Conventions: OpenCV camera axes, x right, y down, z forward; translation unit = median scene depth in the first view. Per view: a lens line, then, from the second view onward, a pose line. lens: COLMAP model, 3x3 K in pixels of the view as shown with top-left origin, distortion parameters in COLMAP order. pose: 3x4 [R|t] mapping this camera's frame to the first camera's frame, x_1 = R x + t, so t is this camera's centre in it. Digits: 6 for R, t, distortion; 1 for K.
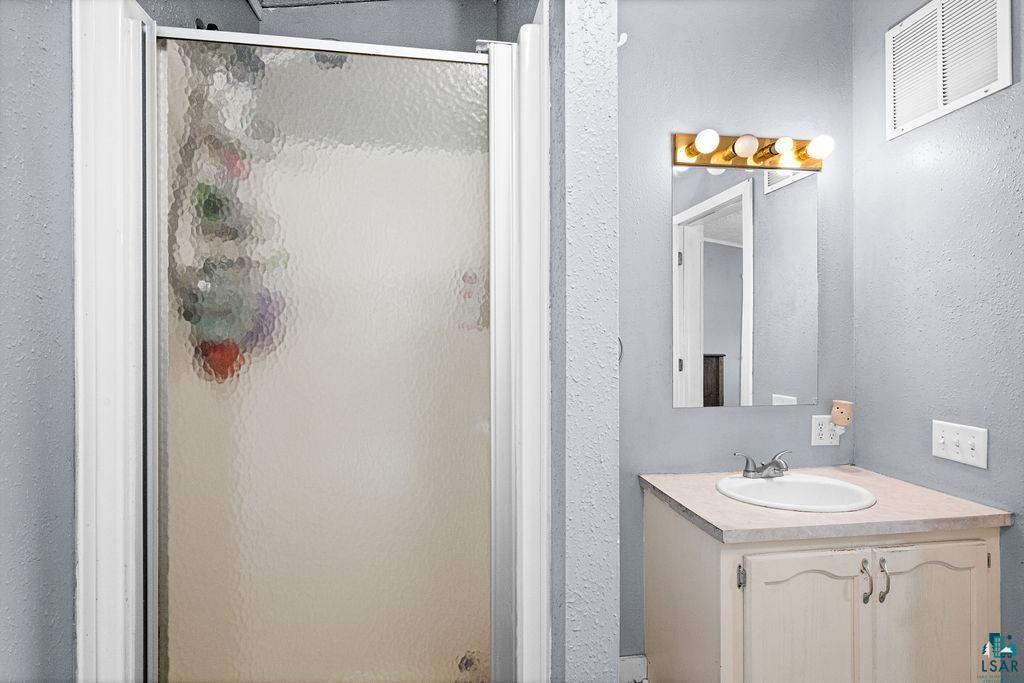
lens RADIAL K [[496.9, 0, 511.4], [0, 496.9, 339.4], [0, 0, 1]] dist [0.000278, -0.000257]
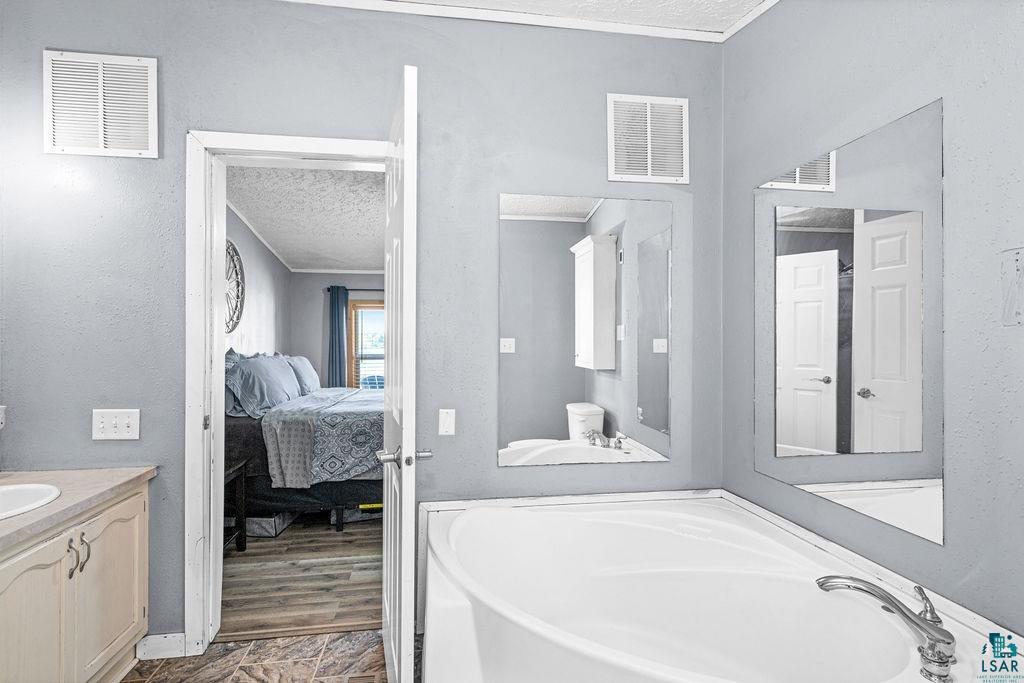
lens RADIAL K [[496.9, 0, 509.4], [0, 496.9, 341.2], [0, 0, 1]] dist [0.000278, -0.000257]
pose [[-0.010223, 0.003098, 0.999943, -0.394675], [-0.000513, 0.999995, -0.003104, 0.003609], [-0.999948, -0.000545, -0.010221, 0.029430]]
